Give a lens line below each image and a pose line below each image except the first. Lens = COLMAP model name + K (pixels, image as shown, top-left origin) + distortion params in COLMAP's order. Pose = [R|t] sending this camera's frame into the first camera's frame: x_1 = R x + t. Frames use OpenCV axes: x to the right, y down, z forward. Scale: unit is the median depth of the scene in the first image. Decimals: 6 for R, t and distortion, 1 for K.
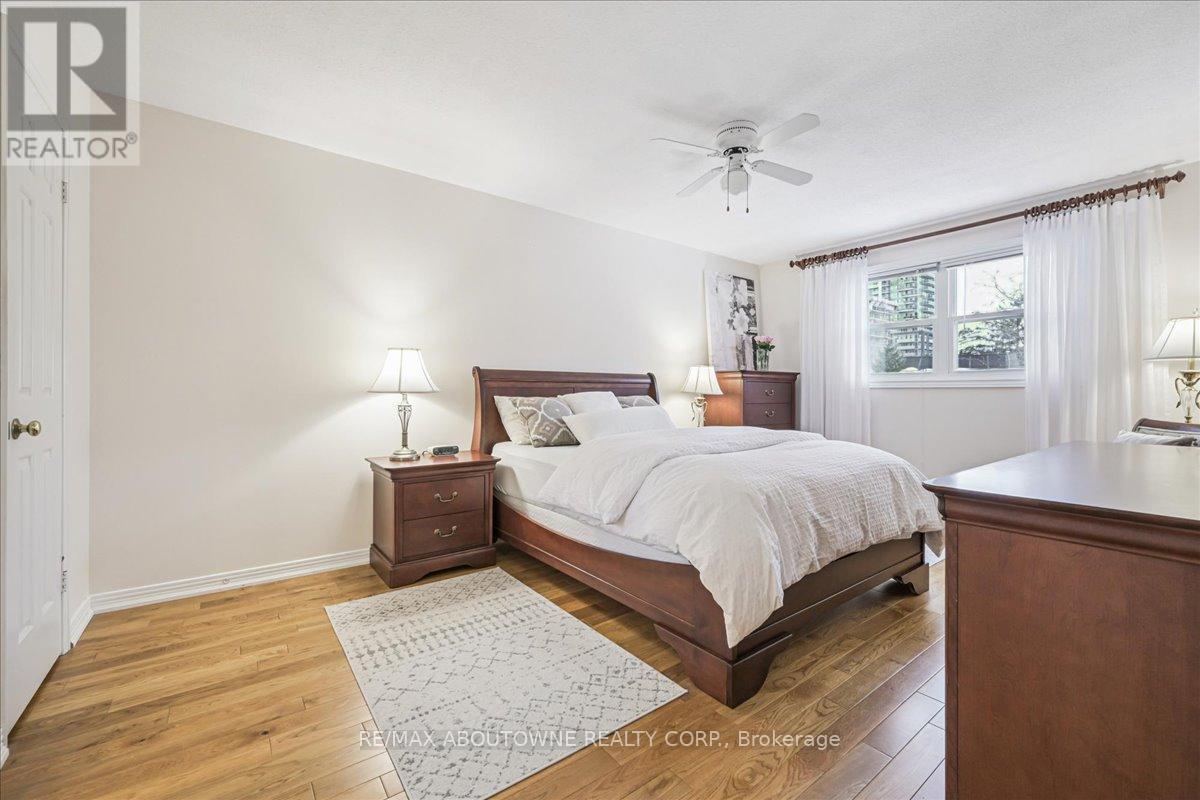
lens RADIAL K [[500.0, 0, 604.4], [0, 500.0, 393.5], [0, 0, 1]] dist [0.001775, 0.000229]
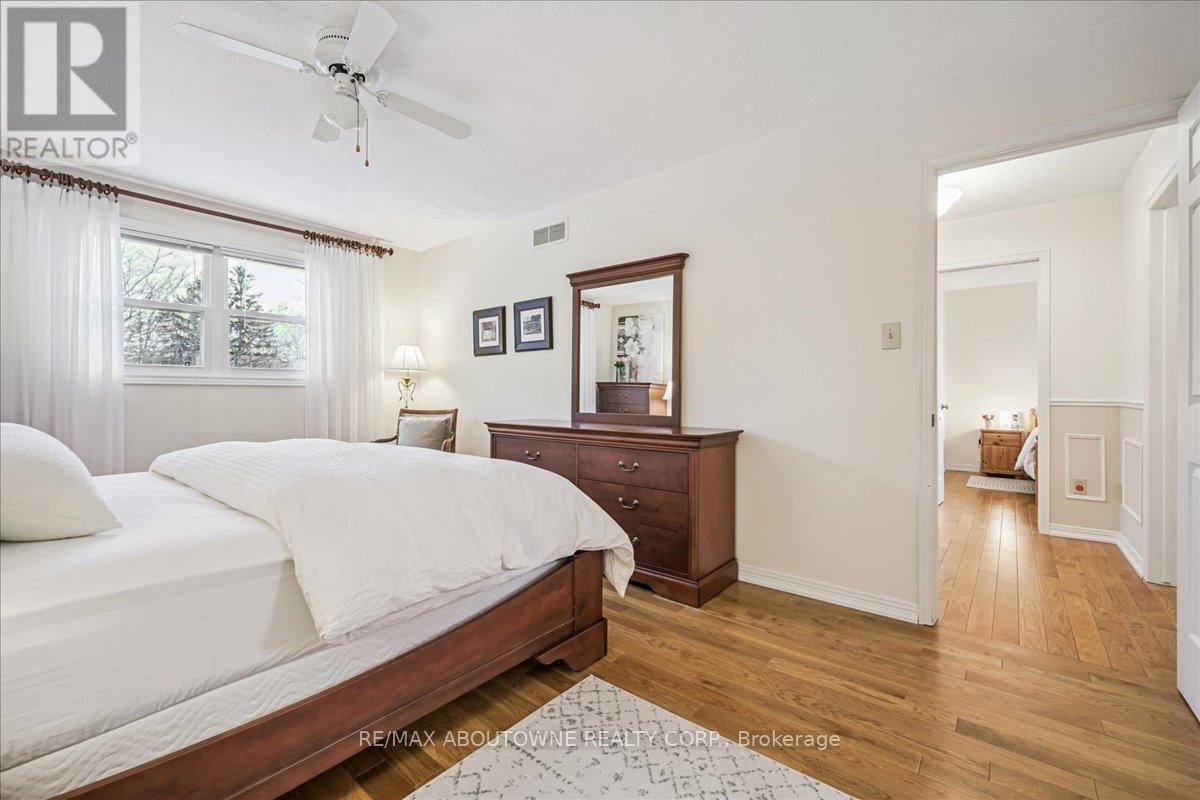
lens RADIAL K [[500.0, 0, 604.1], [0, 500.0, 397.2], [0, 0, 1]] dist [0.001775, 0.000229]
pose [[-0.238066, -0.011444, 0.971182, -0.534961], [0.000162, 0.999930, 0.011823, -0.002061], [-0.971249, 0.002972, -0.238048, 0.761671]]
